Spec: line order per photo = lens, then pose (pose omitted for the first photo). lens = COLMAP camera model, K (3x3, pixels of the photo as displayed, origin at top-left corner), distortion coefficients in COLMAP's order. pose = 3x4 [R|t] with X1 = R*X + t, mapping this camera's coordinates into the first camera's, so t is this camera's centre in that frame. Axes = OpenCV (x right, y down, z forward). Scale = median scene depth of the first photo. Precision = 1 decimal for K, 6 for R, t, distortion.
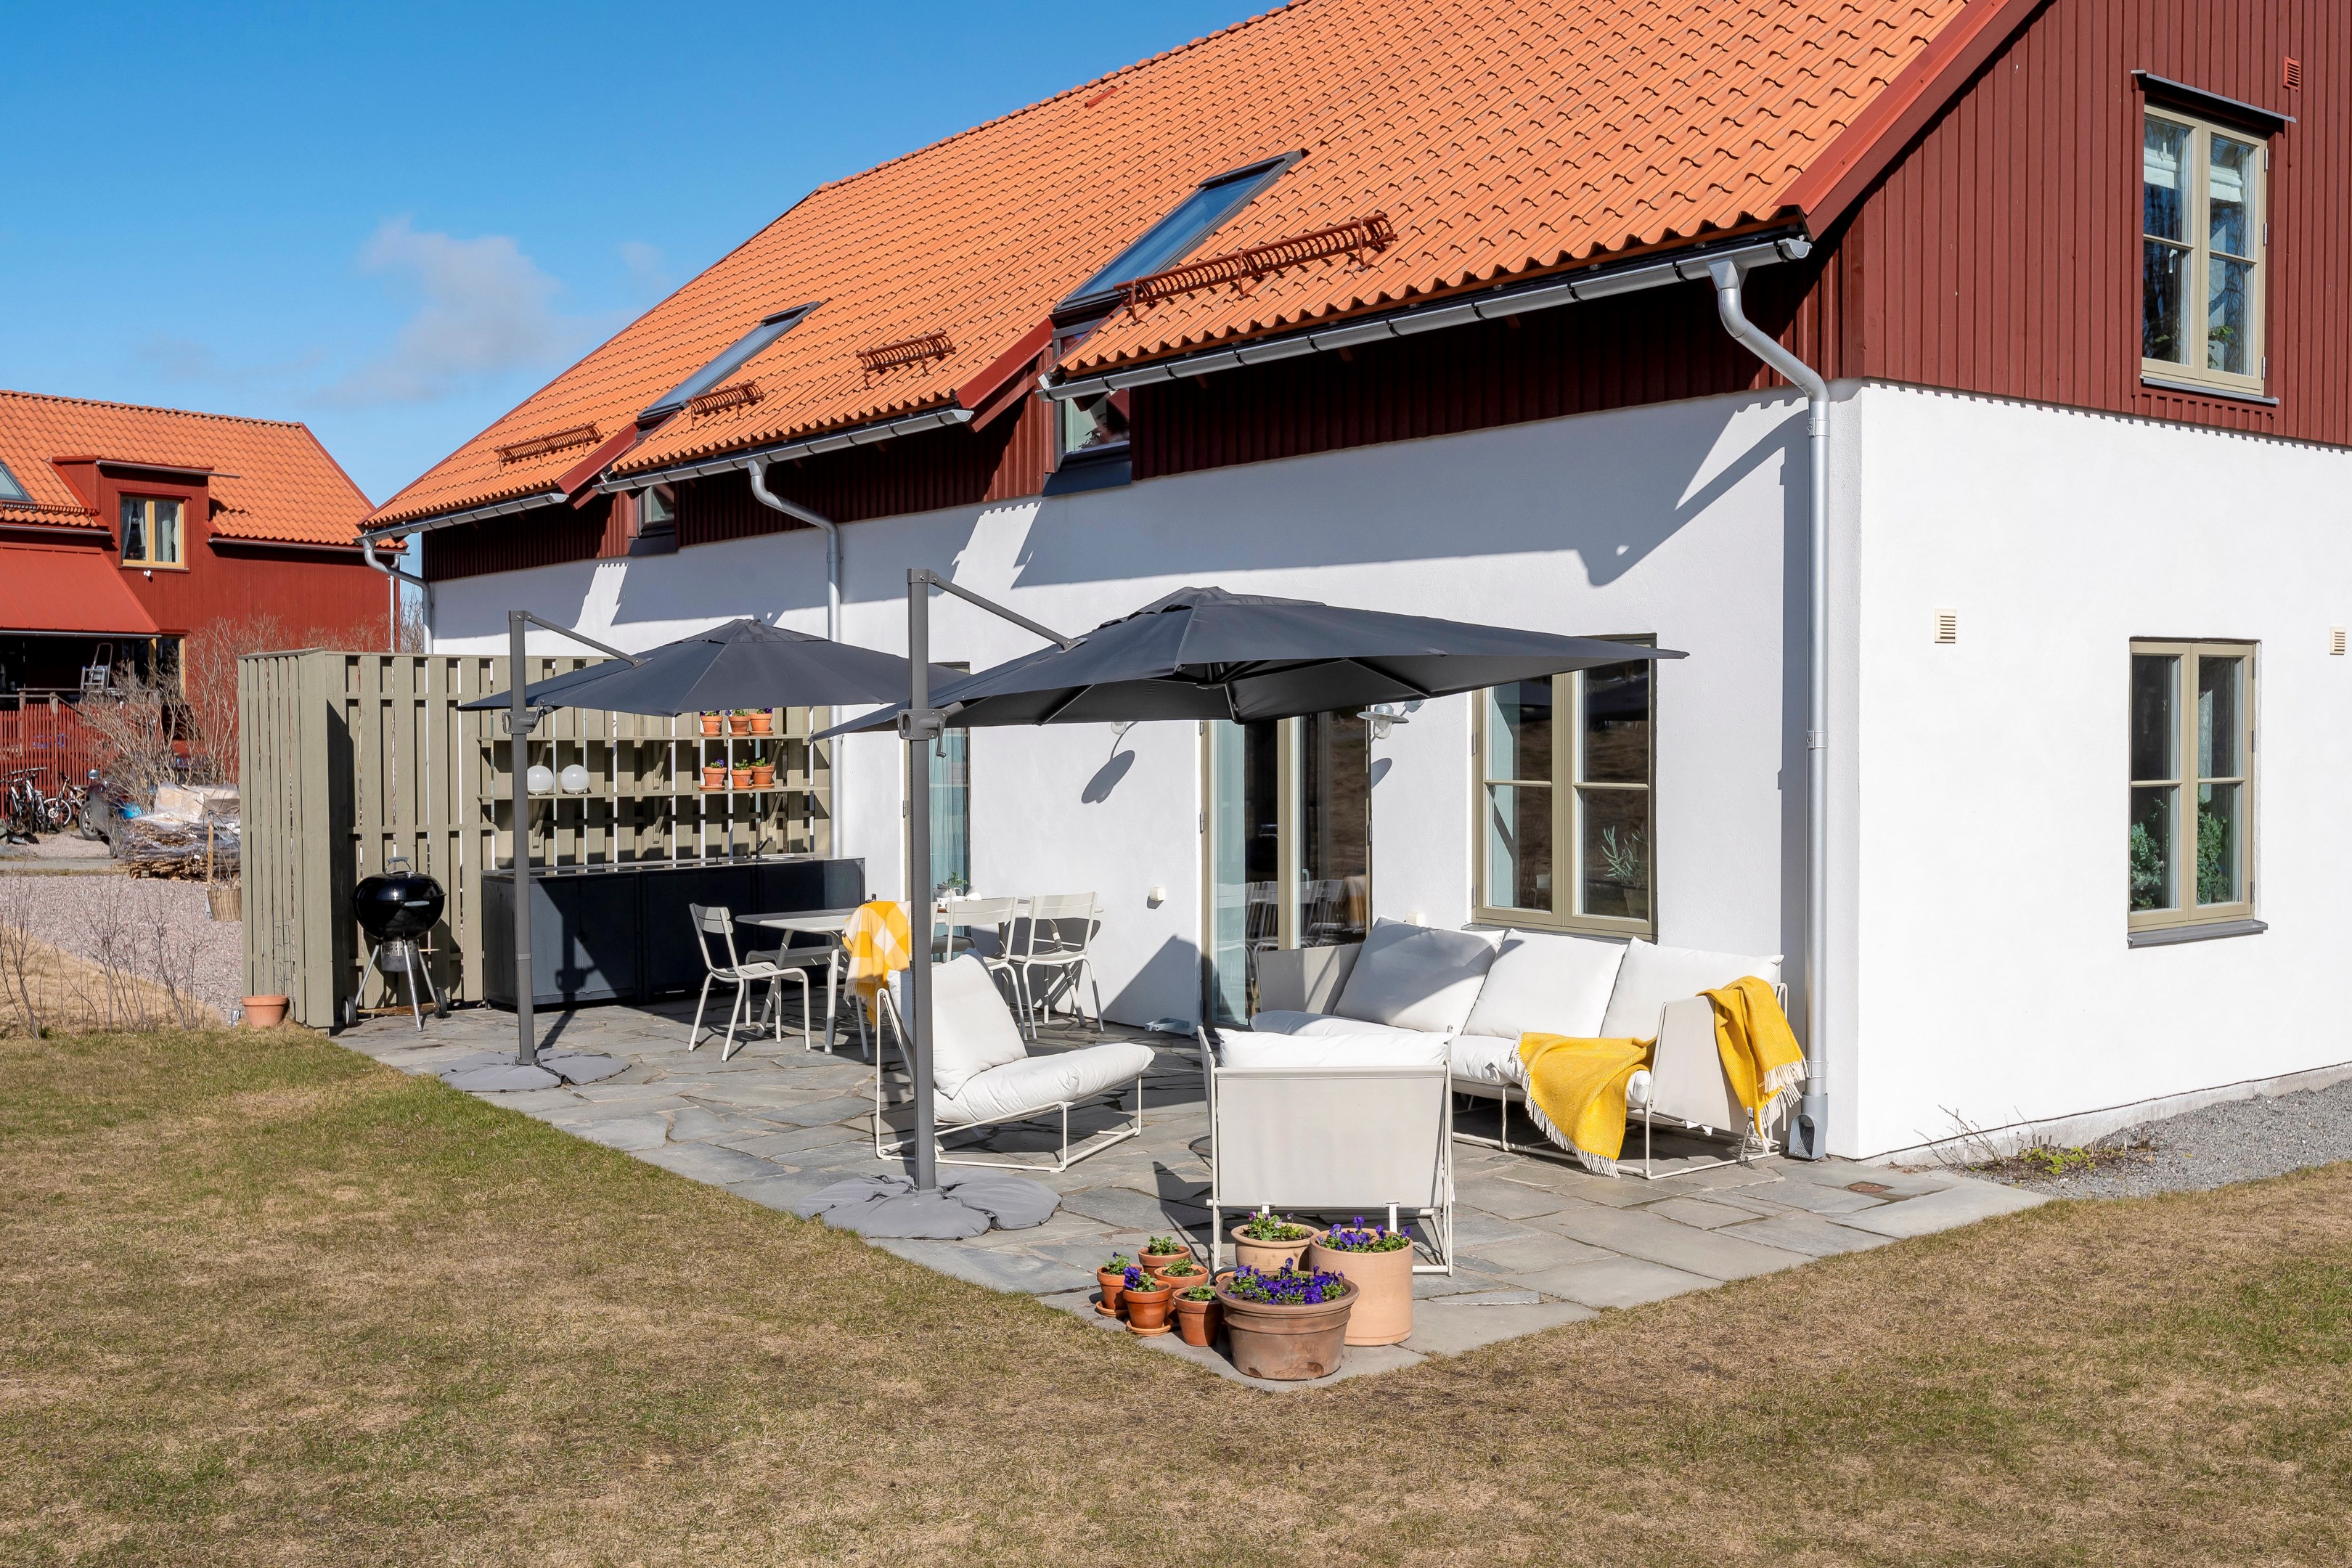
lens RADIAL K [[2301.6, 0, 1176.0], [0, 2301.6, 784.0], [0, 0, 1]] dist [0.006664, 0.000717]
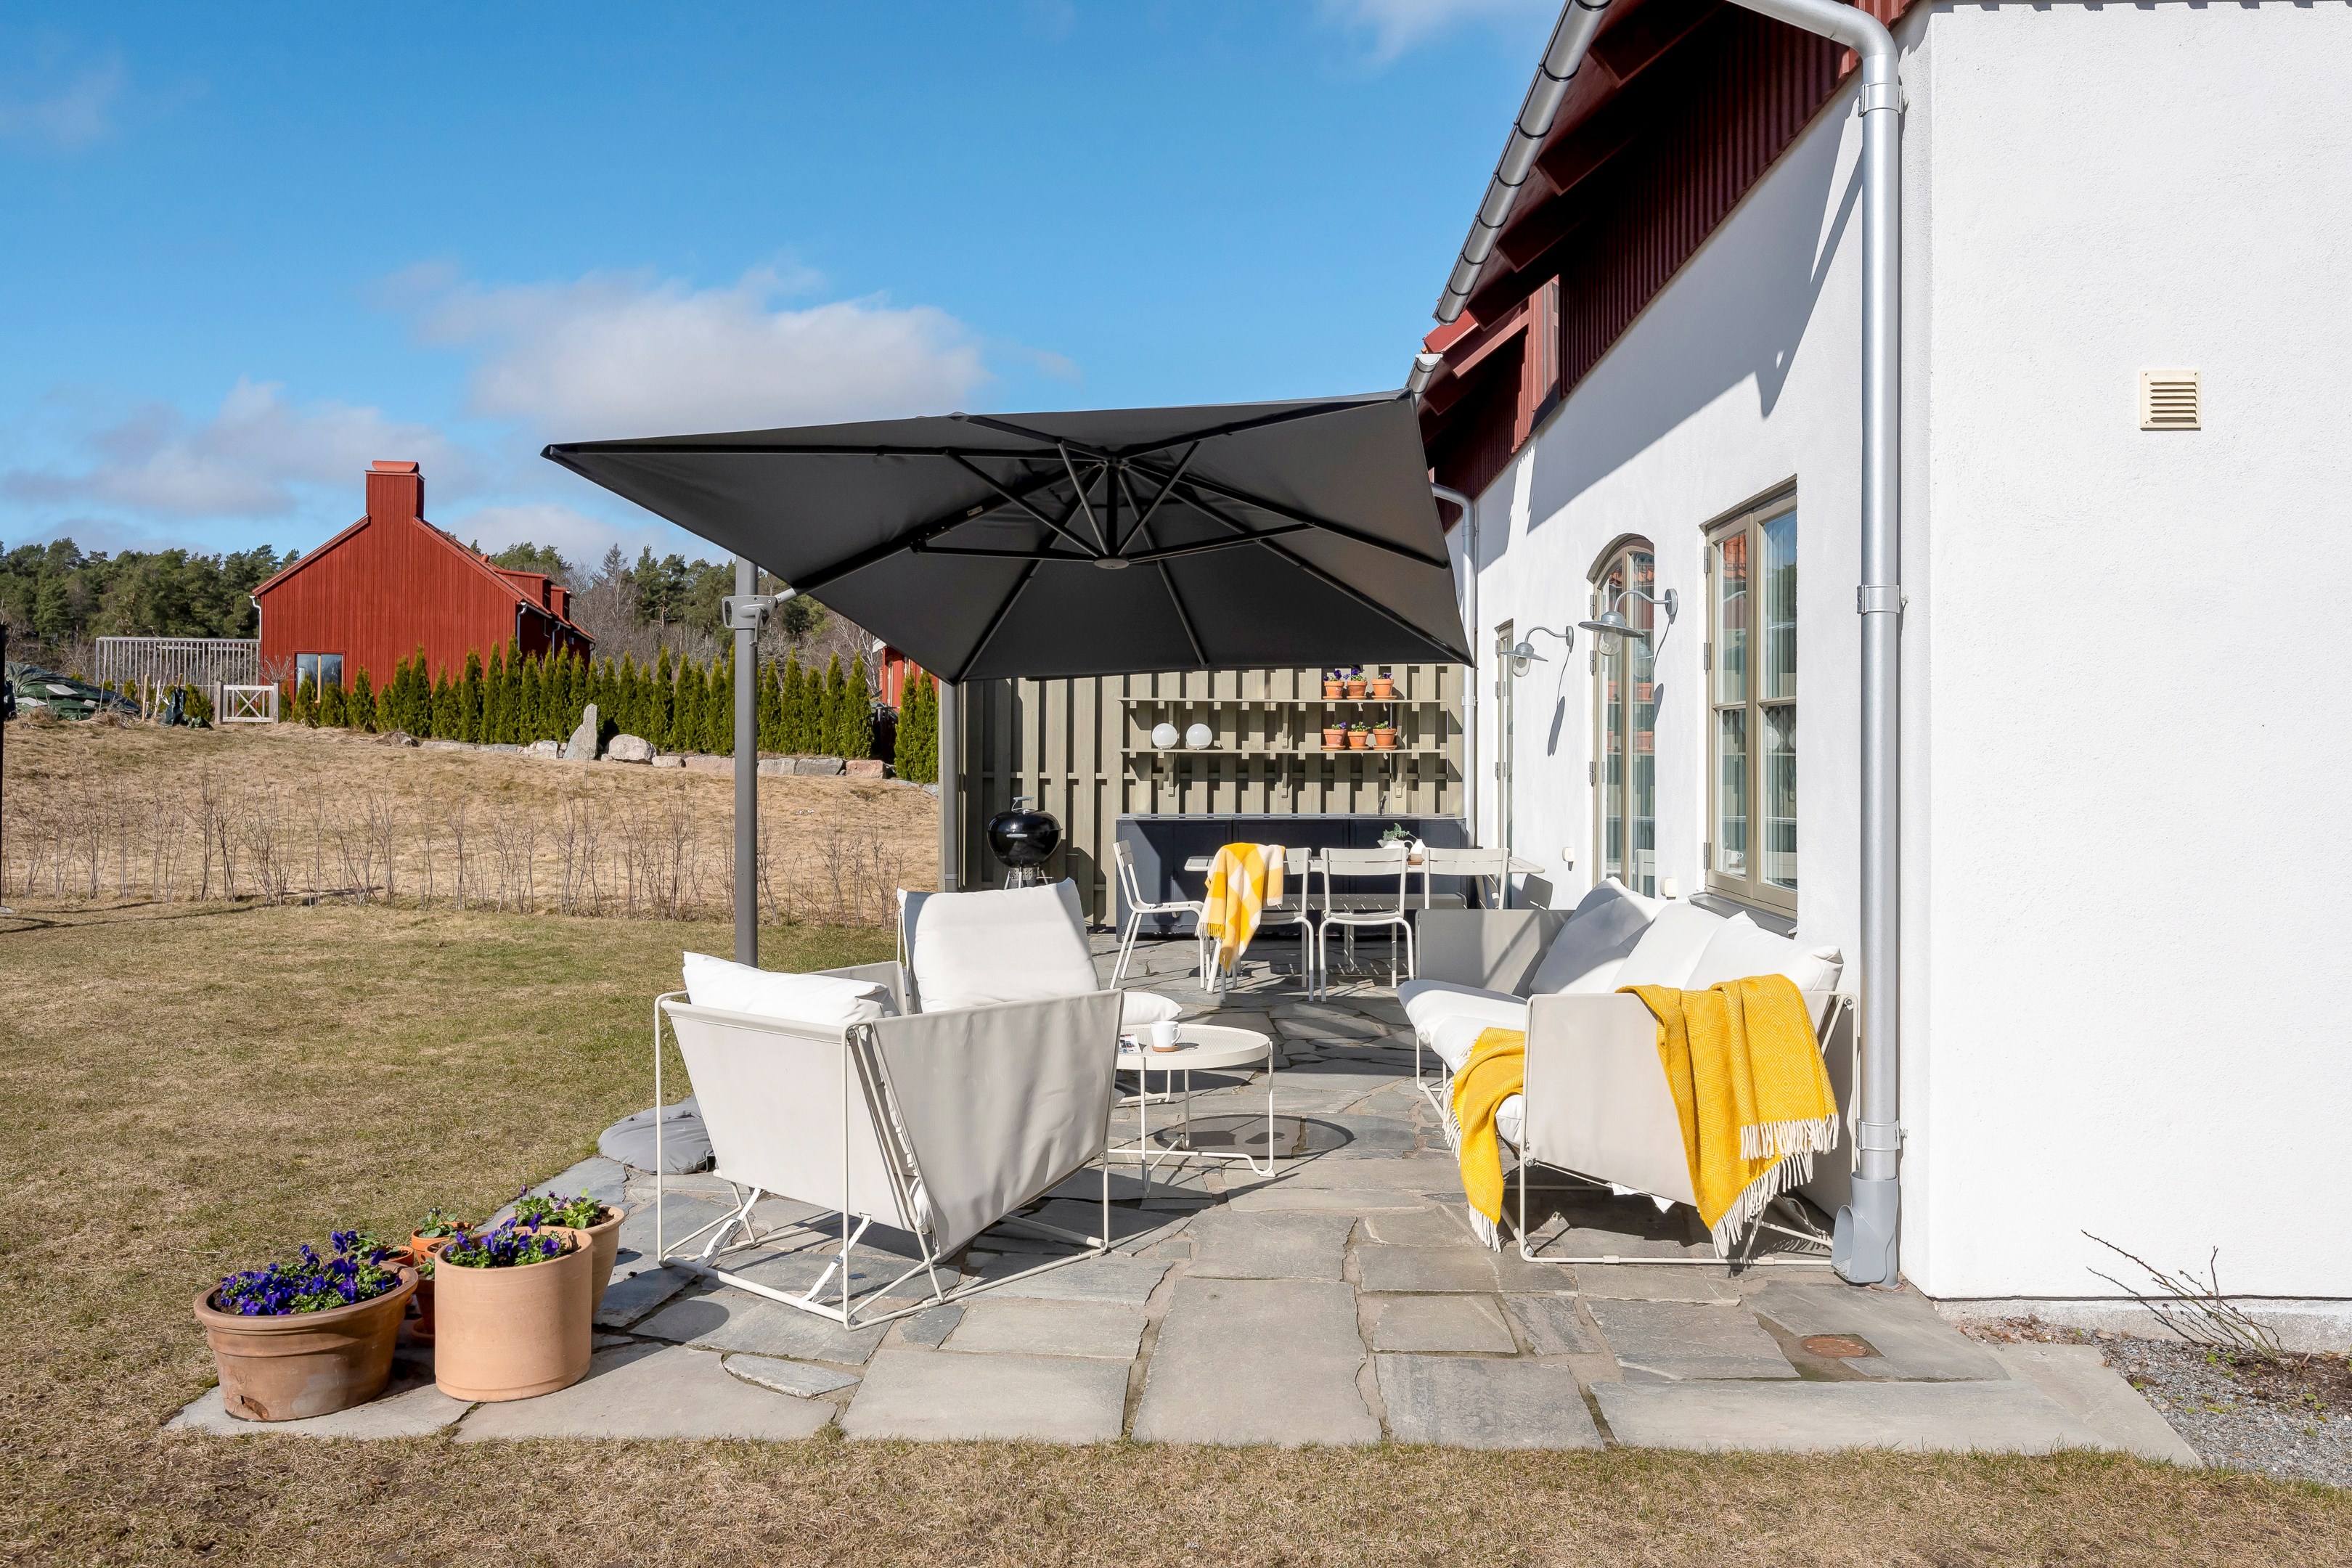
lens RADIAL K [[1796.4, 0, 1176.0], [0, 1796.4, 784.0], [0, 0, 1]] dist [-0.005154, -0.001761]
pose [[0.782443, 0.021208, -0.622361, 0.301275], [-0.028115, 0.999604, -0.001284, 0.025207], [0.622087, 0.018503, 0.782729, 0.355517]]
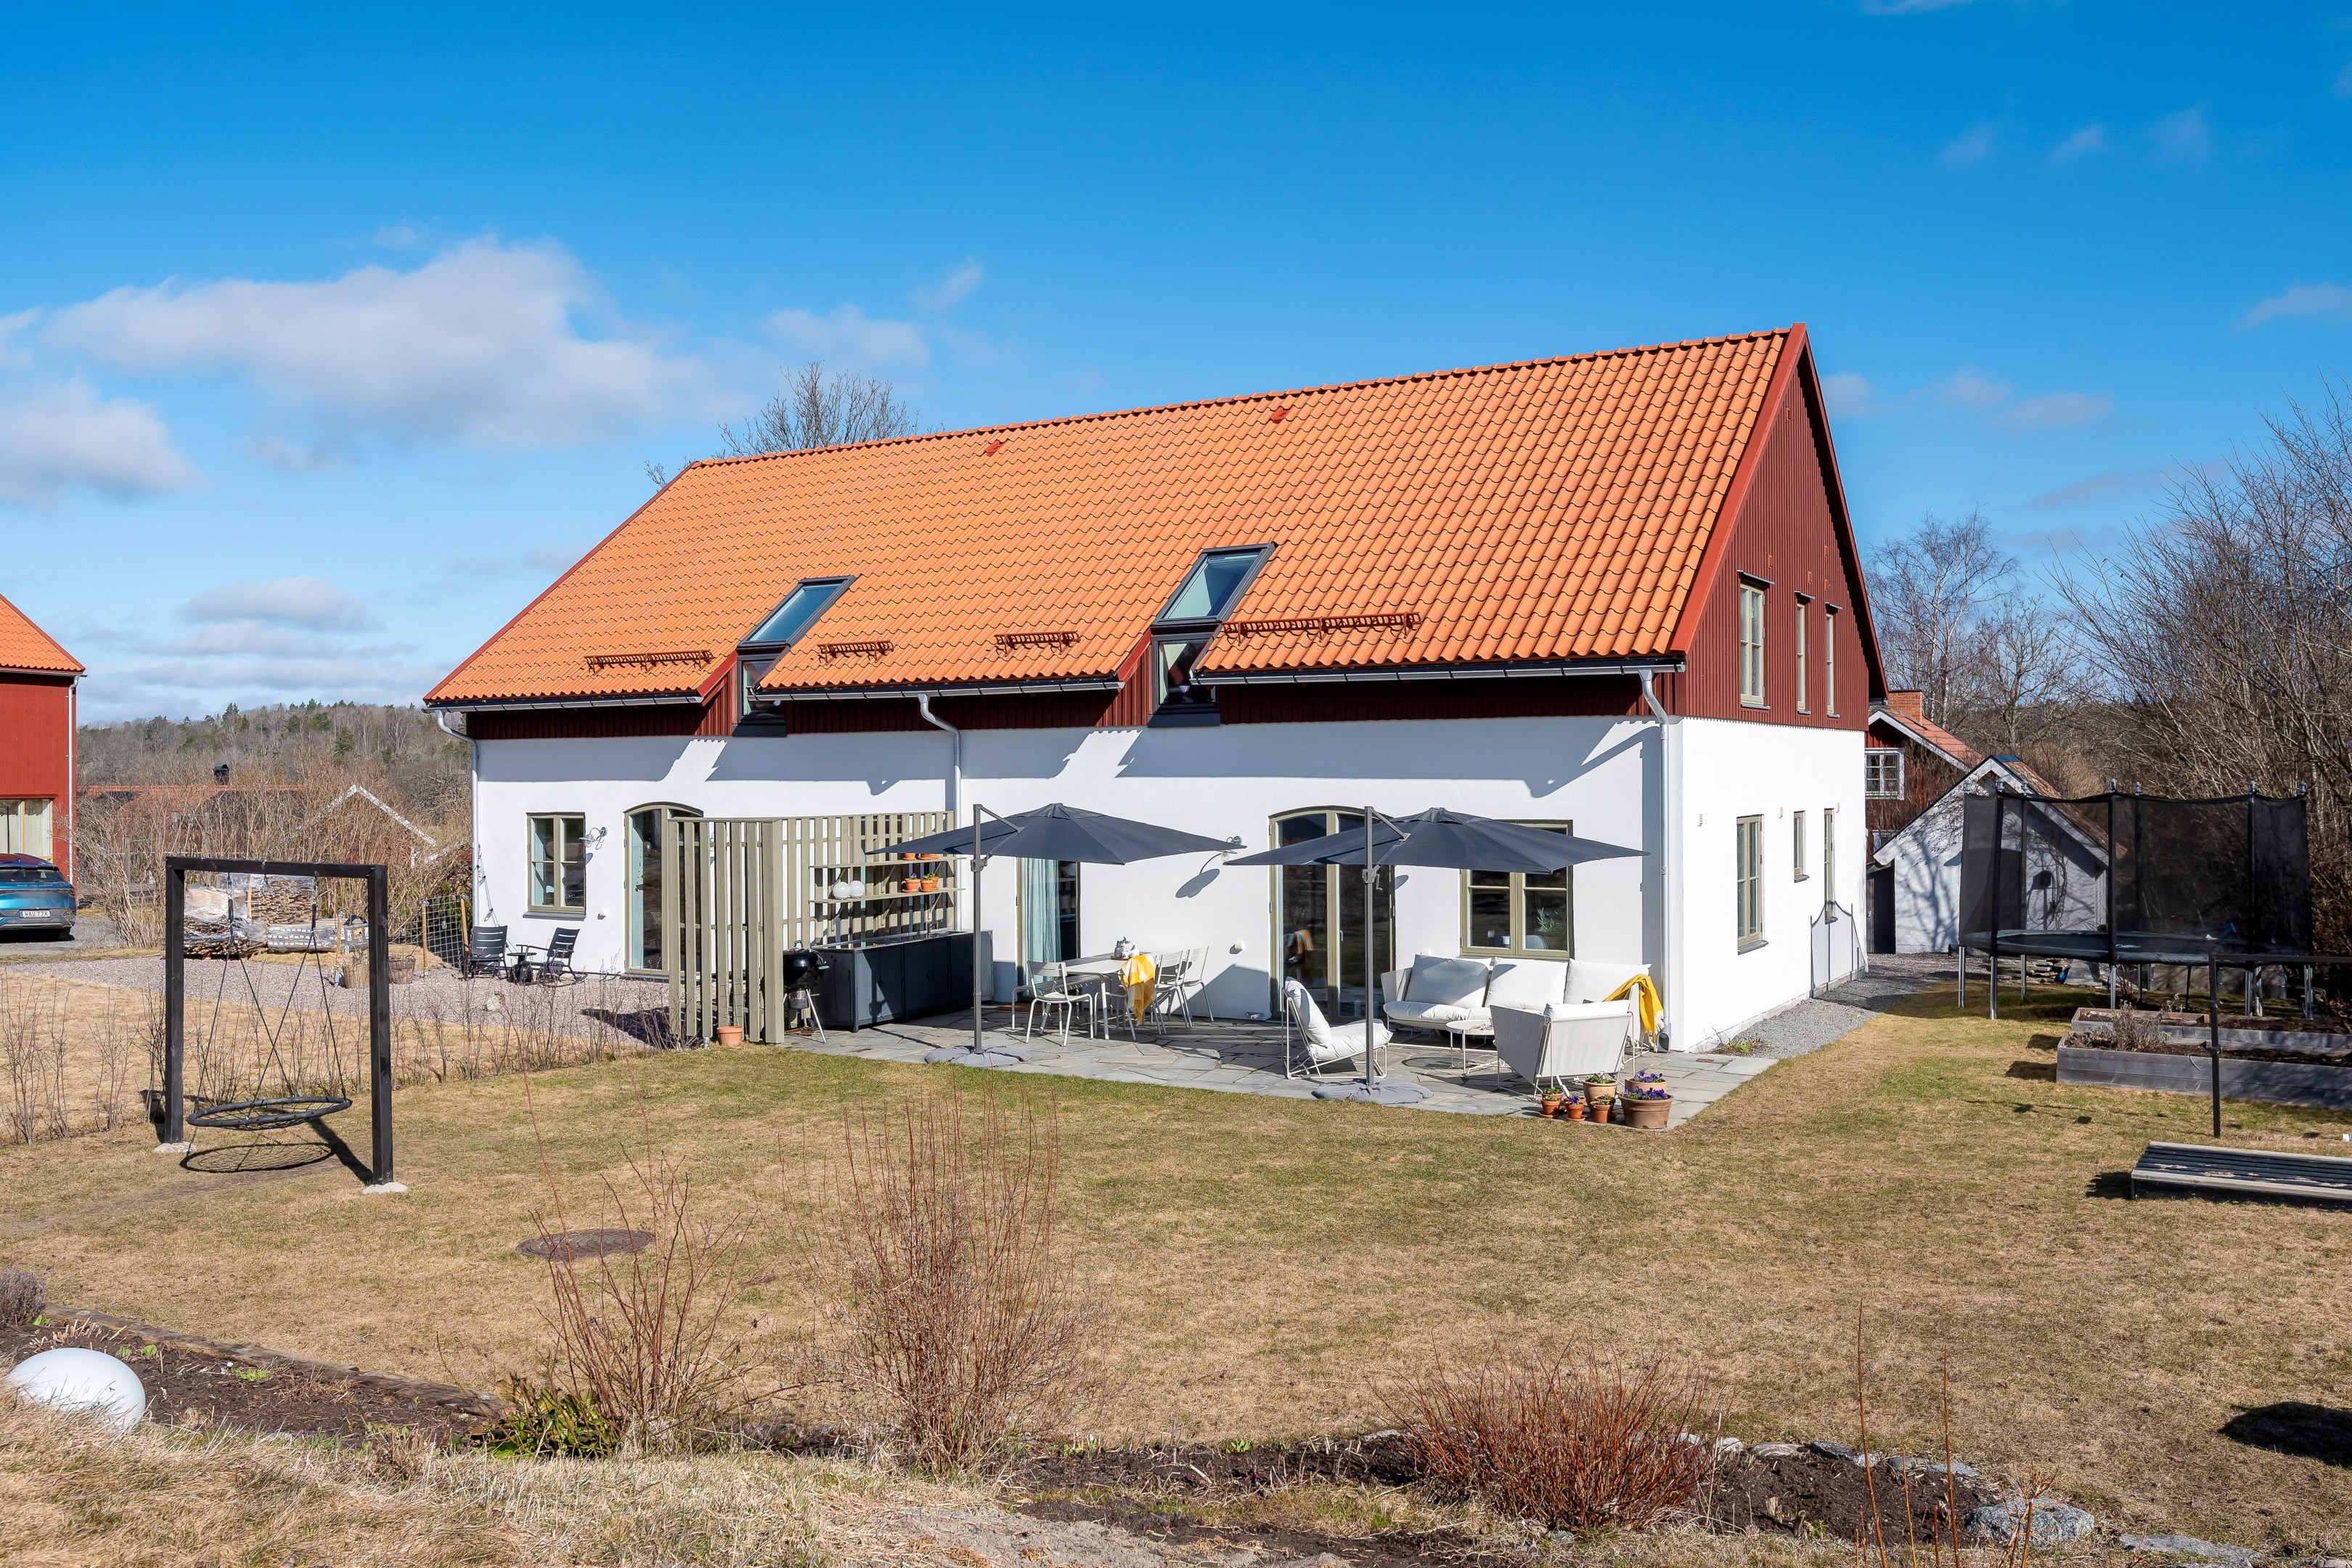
lens RADIAL K [[1901.7, 0, 1176.0], [0, 1901.7, 784.0], [0, 0, 1]] dist [-0.000827, 0.000186]
pose [[0.925823, -0.000933, 0.377957, -0.635666], [0.012263, 0.999545, -0.027571, -0.041827], [-0.377759, 0.030161, 0.925413, -0.410002]]
